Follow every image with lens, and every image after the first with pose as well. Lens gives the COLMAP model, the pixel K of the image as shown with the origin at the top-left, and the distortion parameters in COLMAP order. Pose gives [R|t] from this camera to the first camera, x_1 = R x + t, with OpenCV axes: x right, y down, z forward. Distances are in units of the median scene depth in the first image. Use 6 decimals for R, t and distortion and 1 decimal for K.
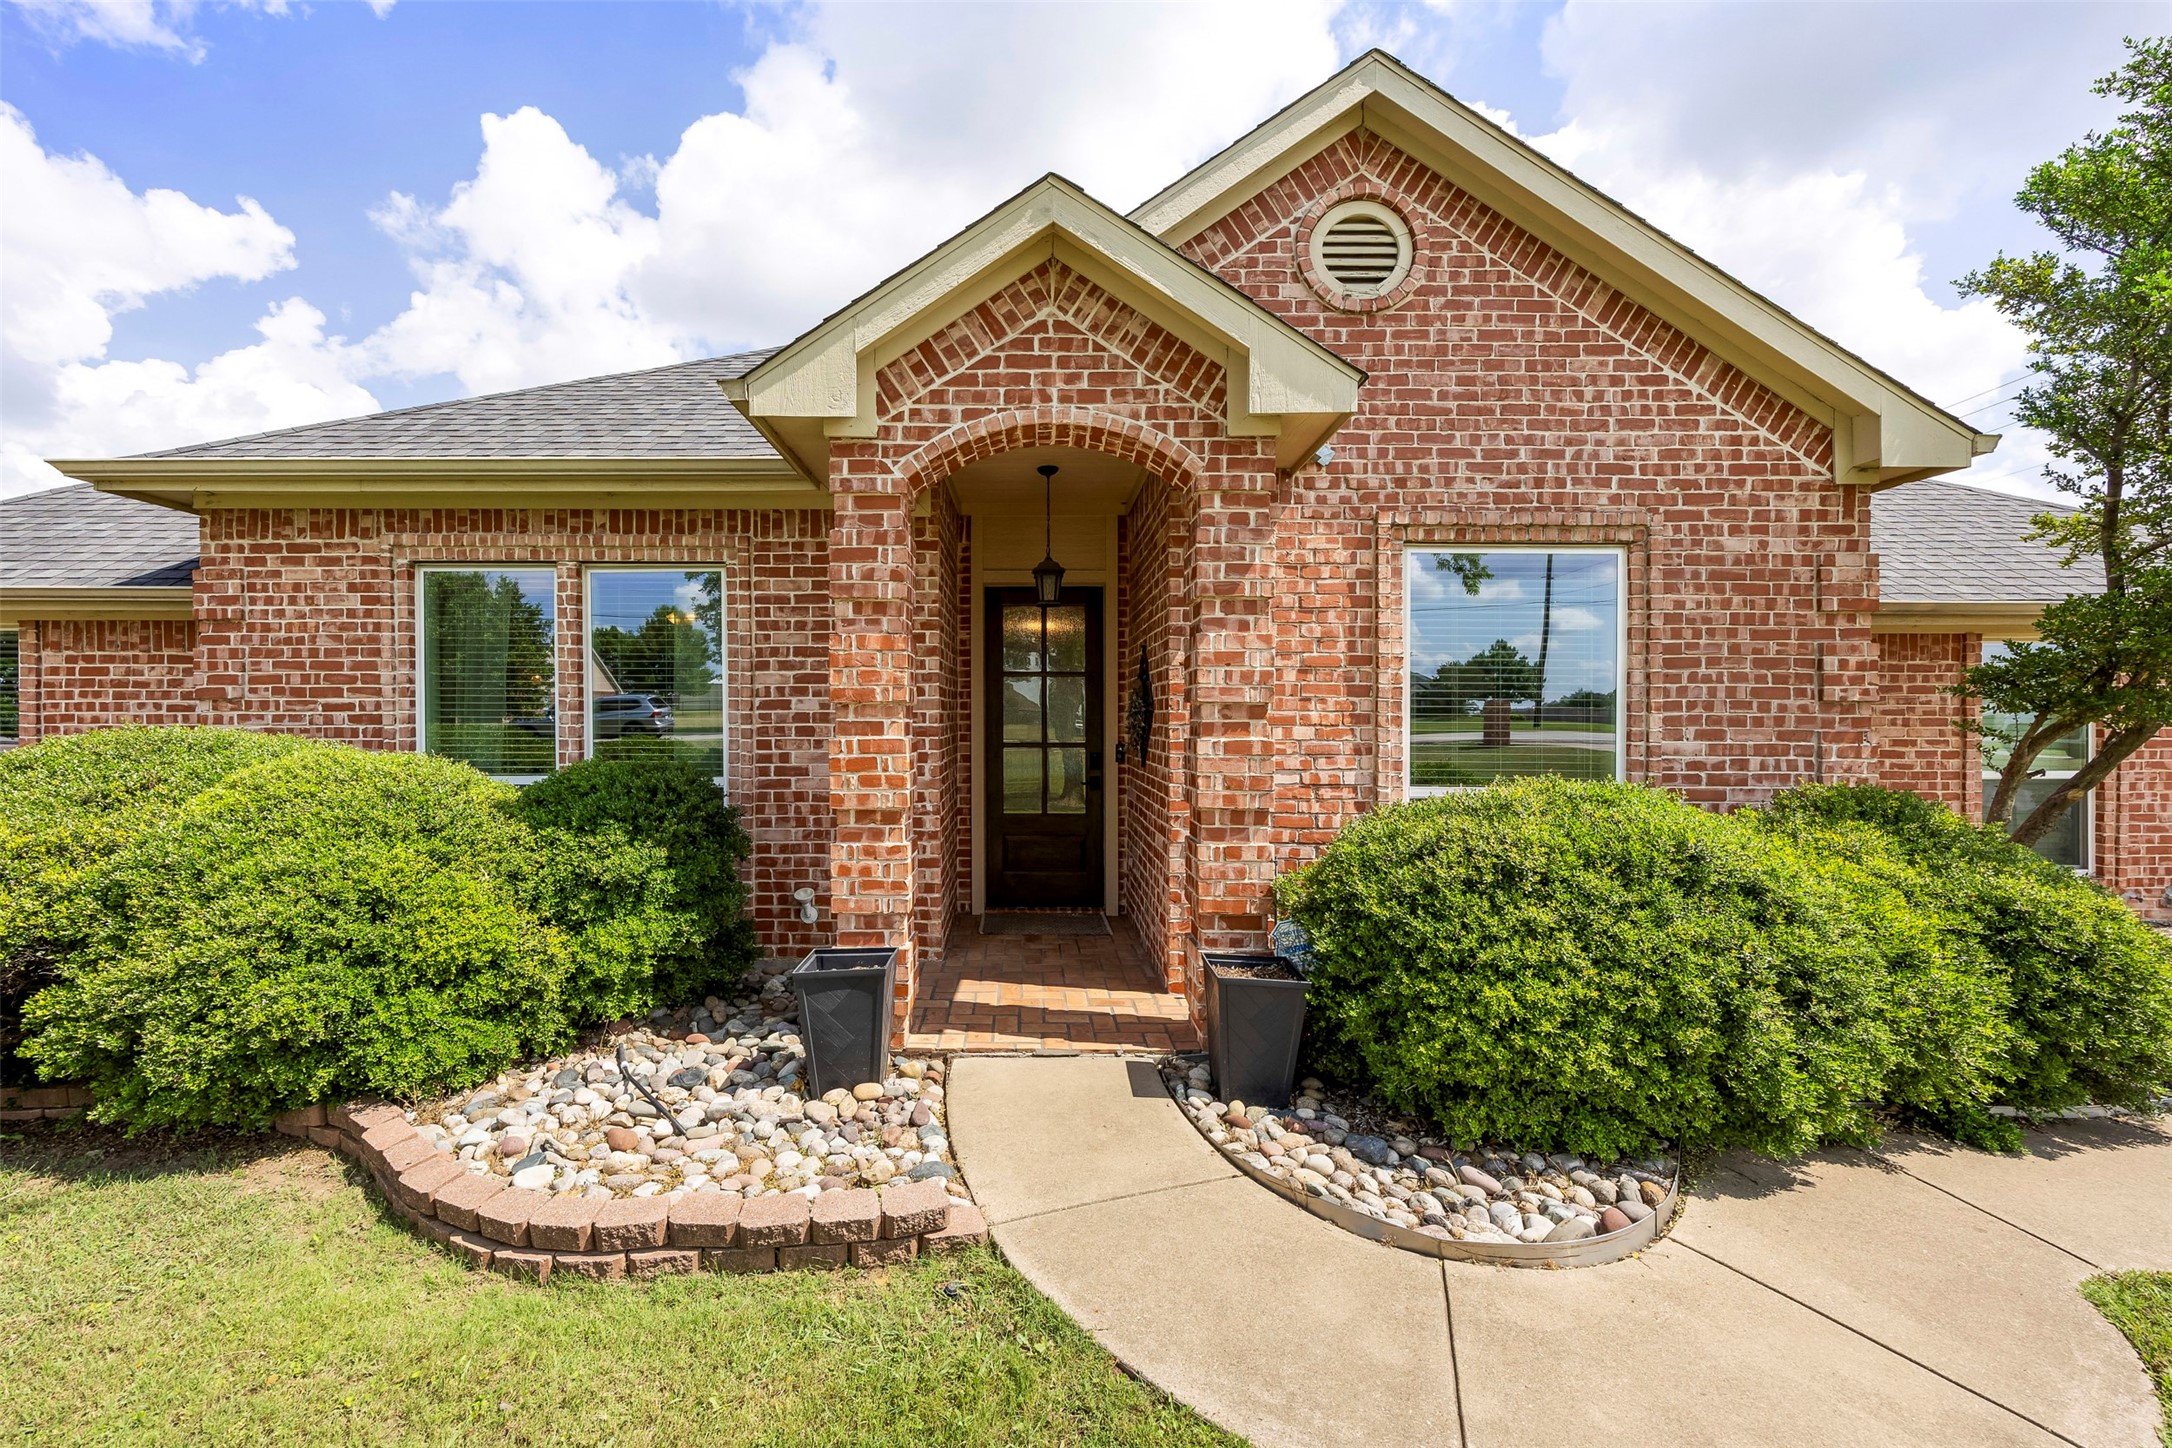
lens RADIAL K [[833.7, 0, 1005.6], [0, 833.7, 728.3], [0, 0, 1]] dist [-0.000175, 0.000003]
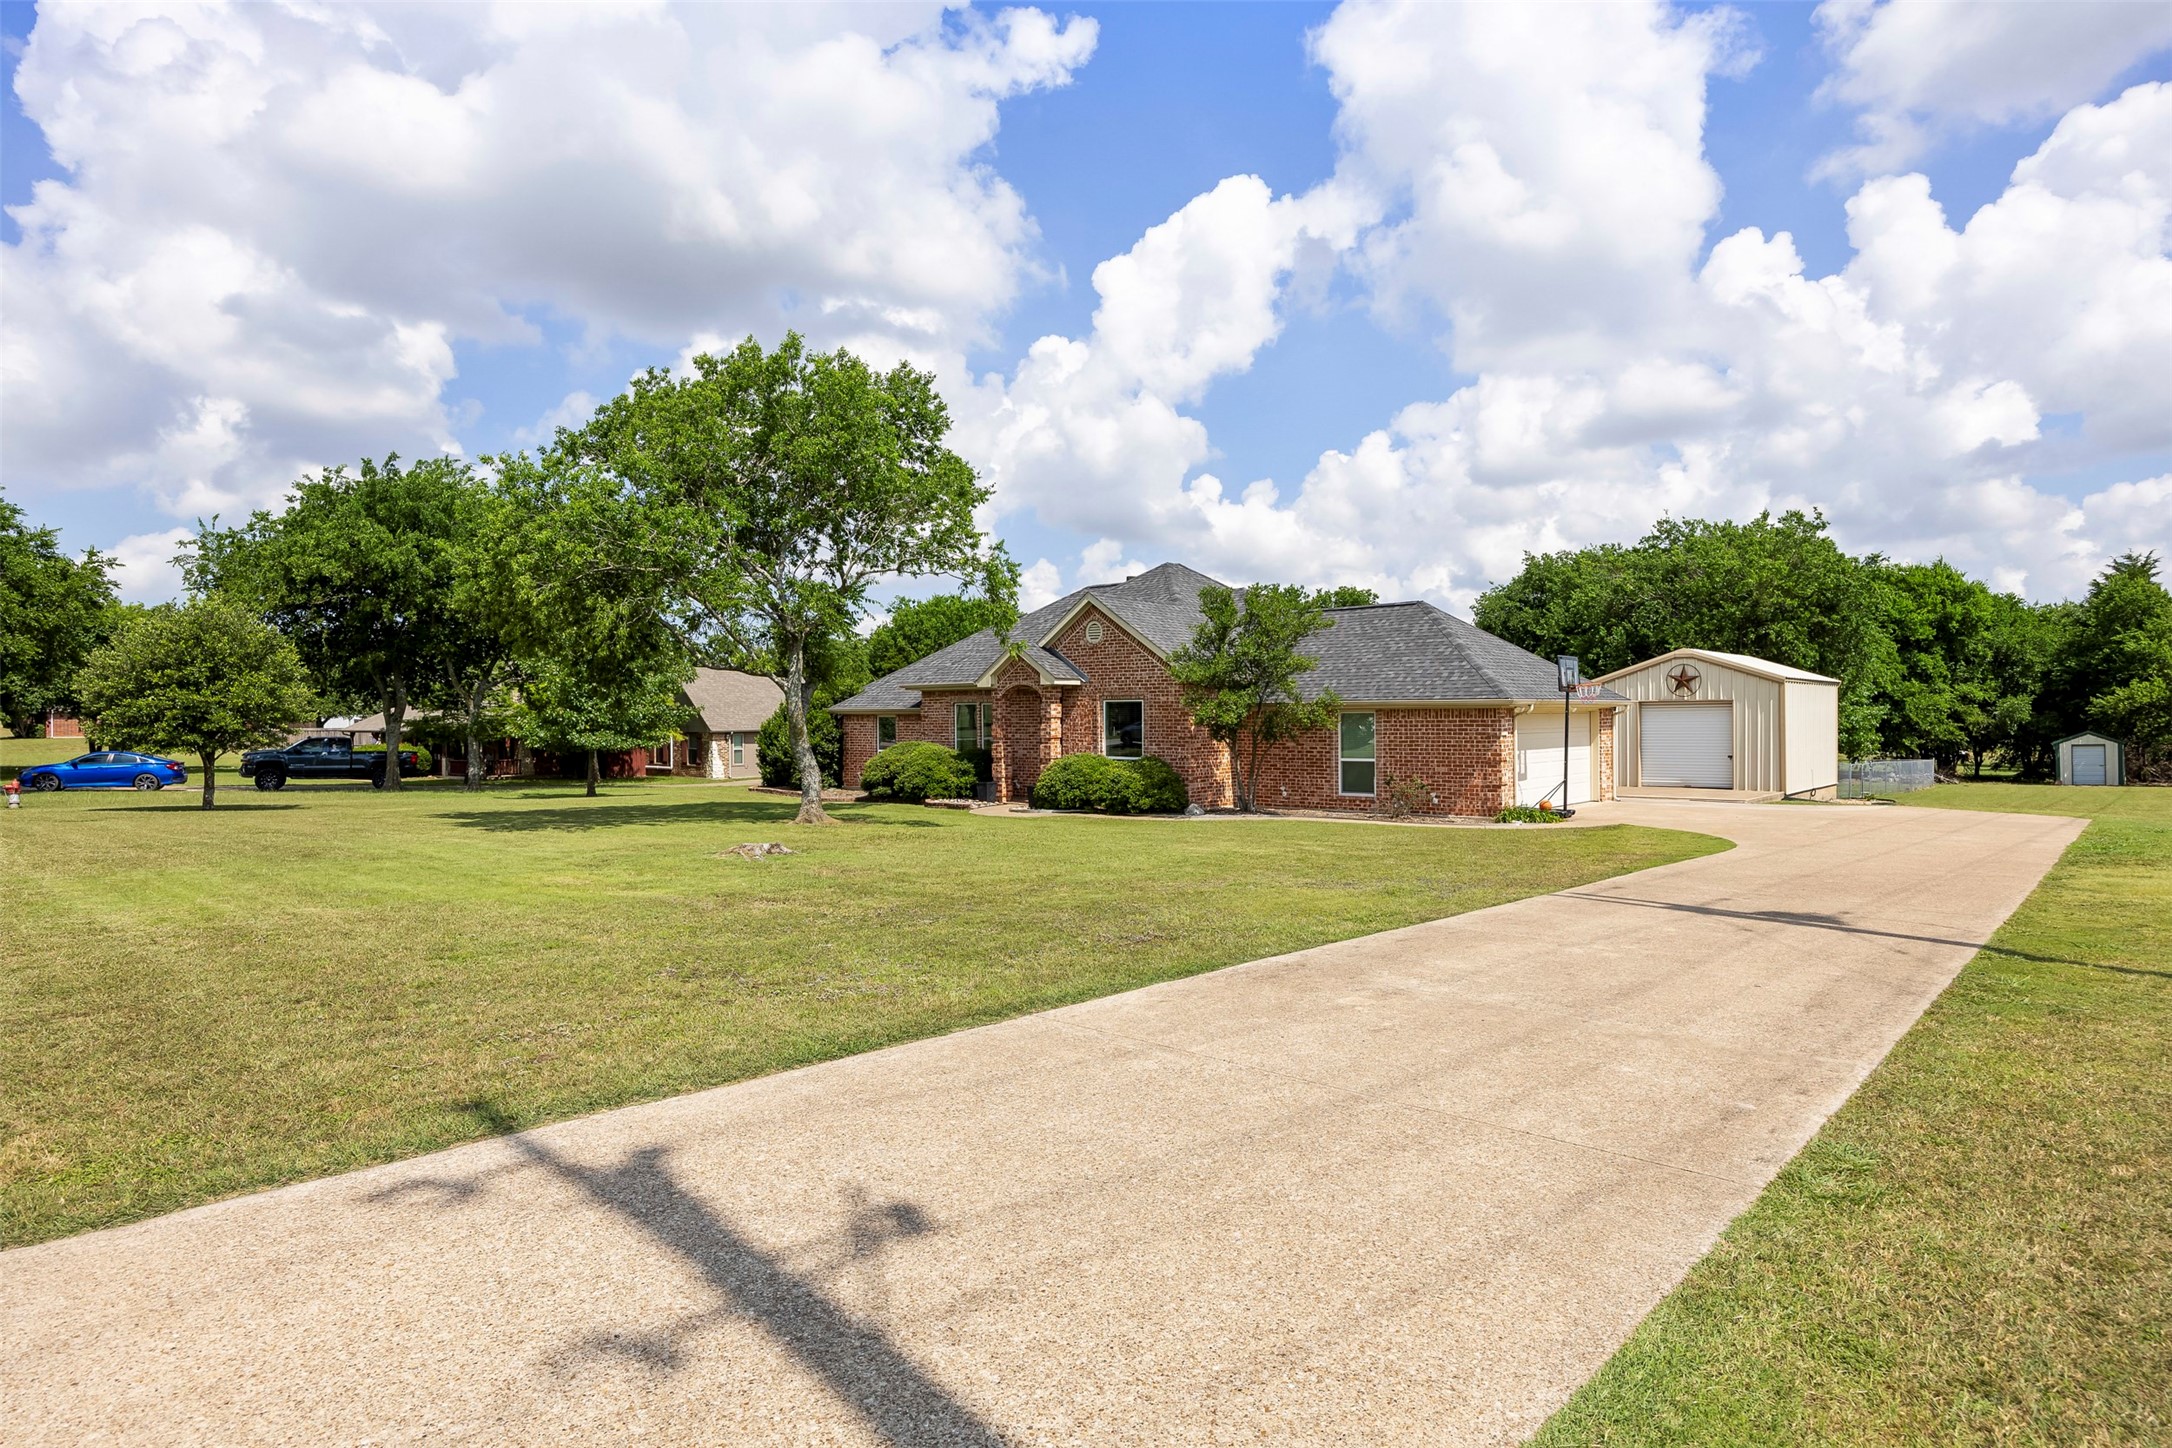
lens RADIAL K [[1265.5, 0, 1086.0], [0, 1265.5, 724.0], [0, 0, 1]] dist [-0.001640, -0.000356]
pose [[0.745758, -0.002459, -0.666213, 5.602609], [0.009304, 0.999934, 0.006724, -0.164023], [0.666152, -0.011213, 0.745731, -4.616701]]
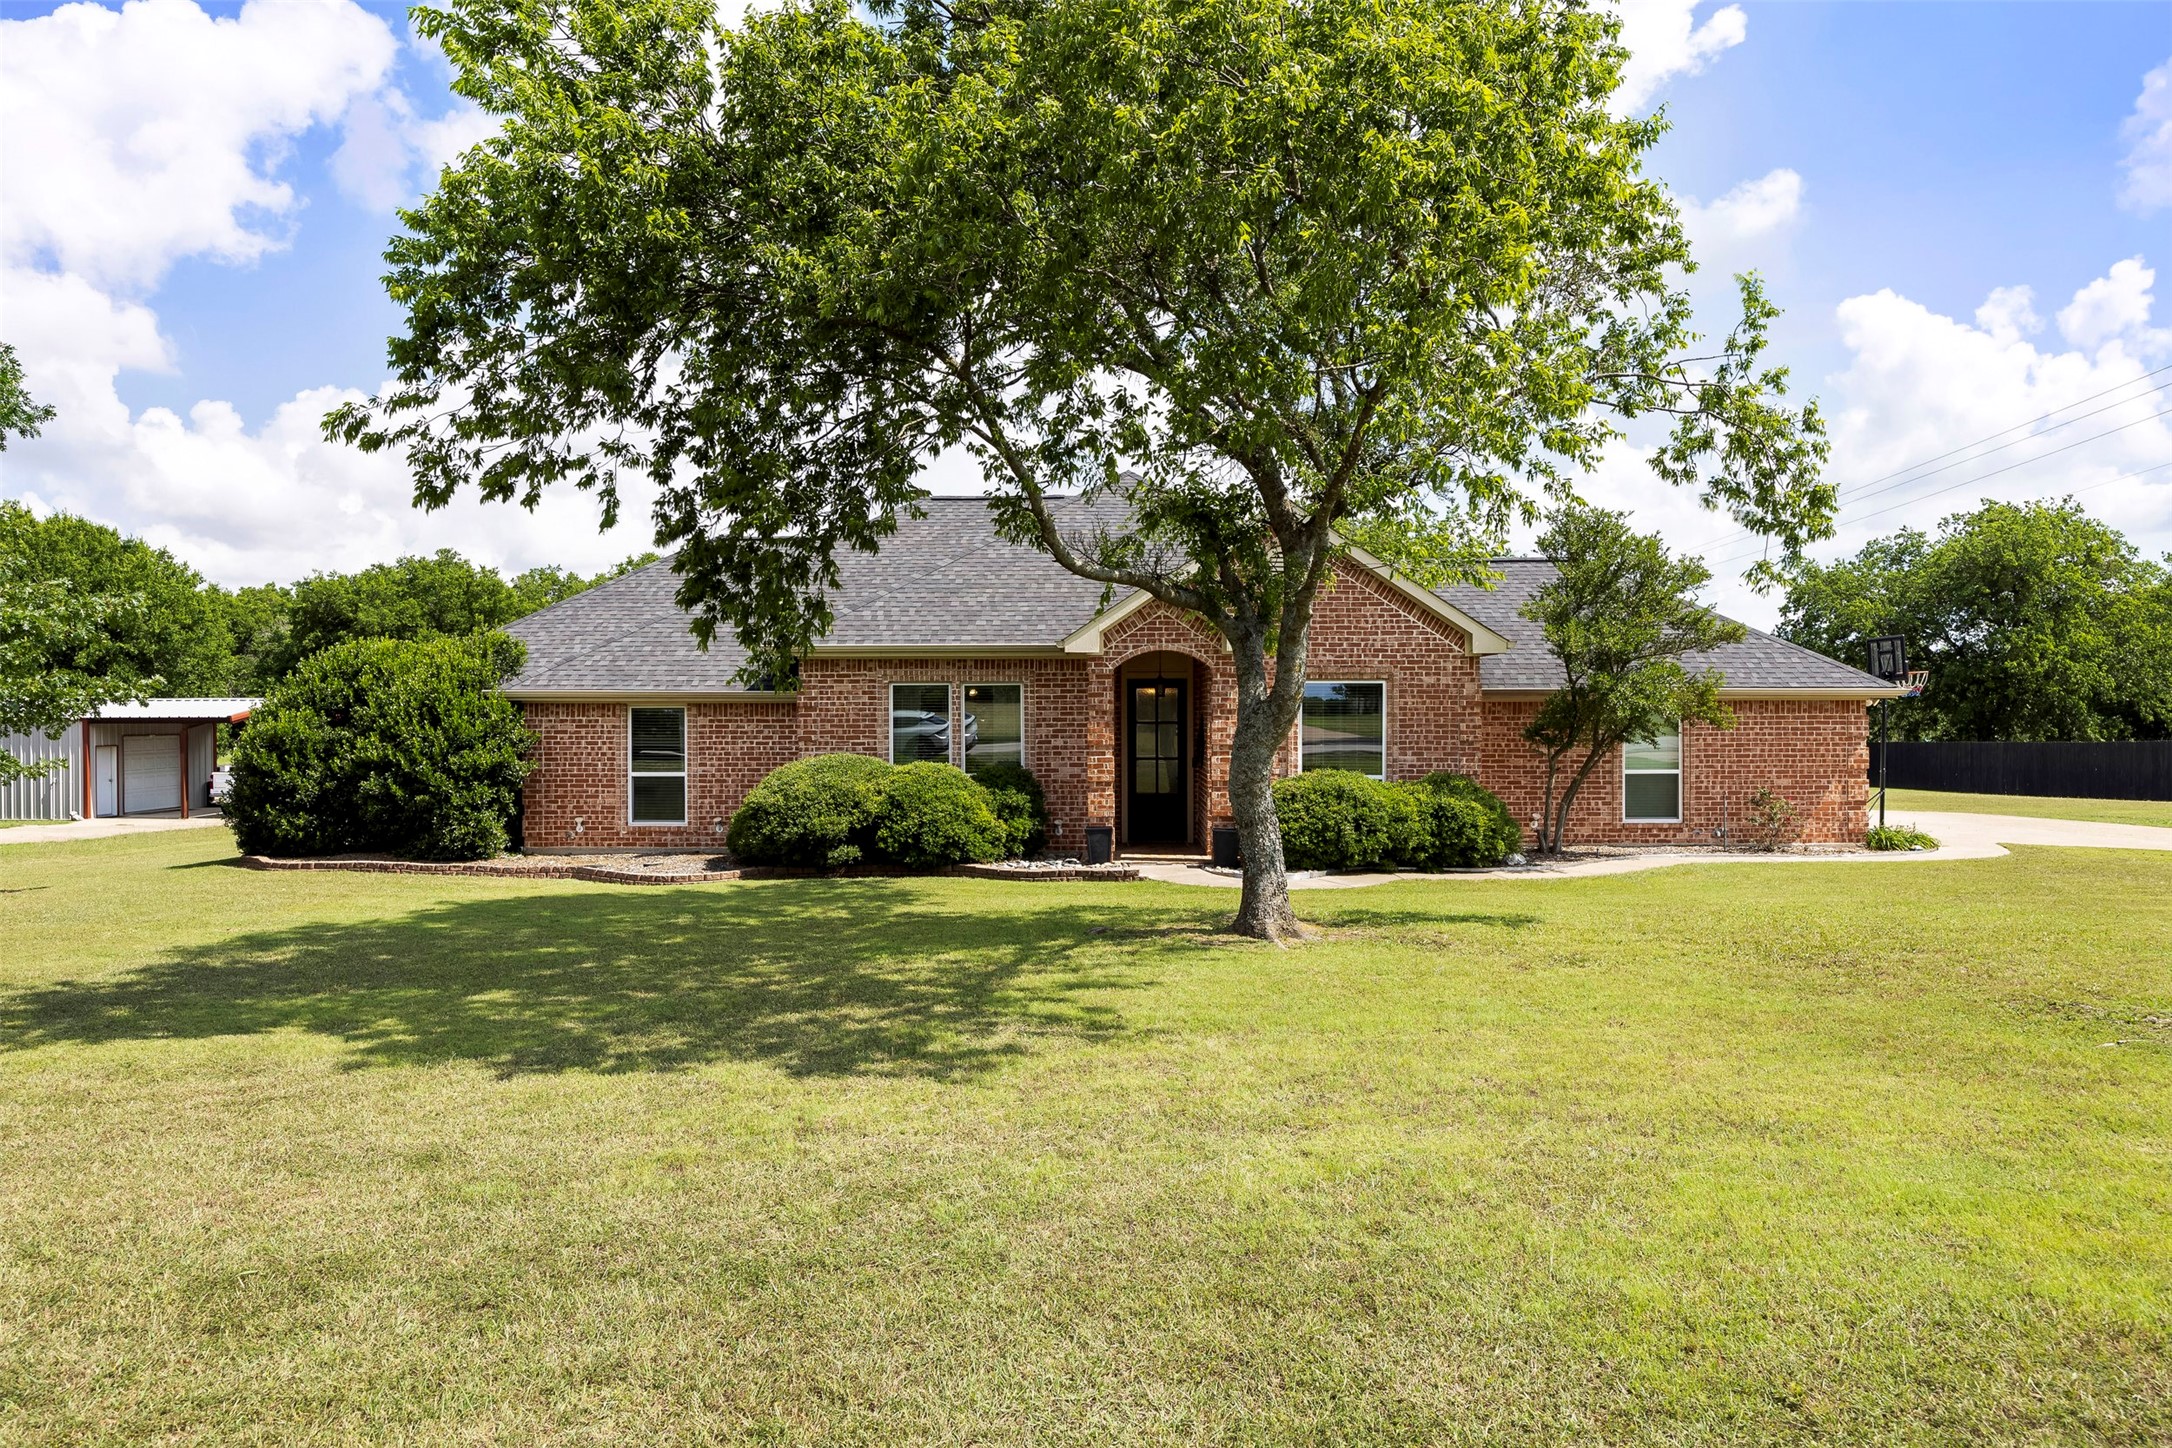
lens RADIAL K [[1412.6, 0, 1086.0], [0, 1412.6, 724.0], [0, 0, 1]] dist [0.001152, 0.000449]
pose [[0.999964, -0.004289, 0.007379, -0.248058], [0.004272, 0.999988, 0.002239, -0.115082], [-0.007389, -0.002207, 0.999970, -3.936710]]
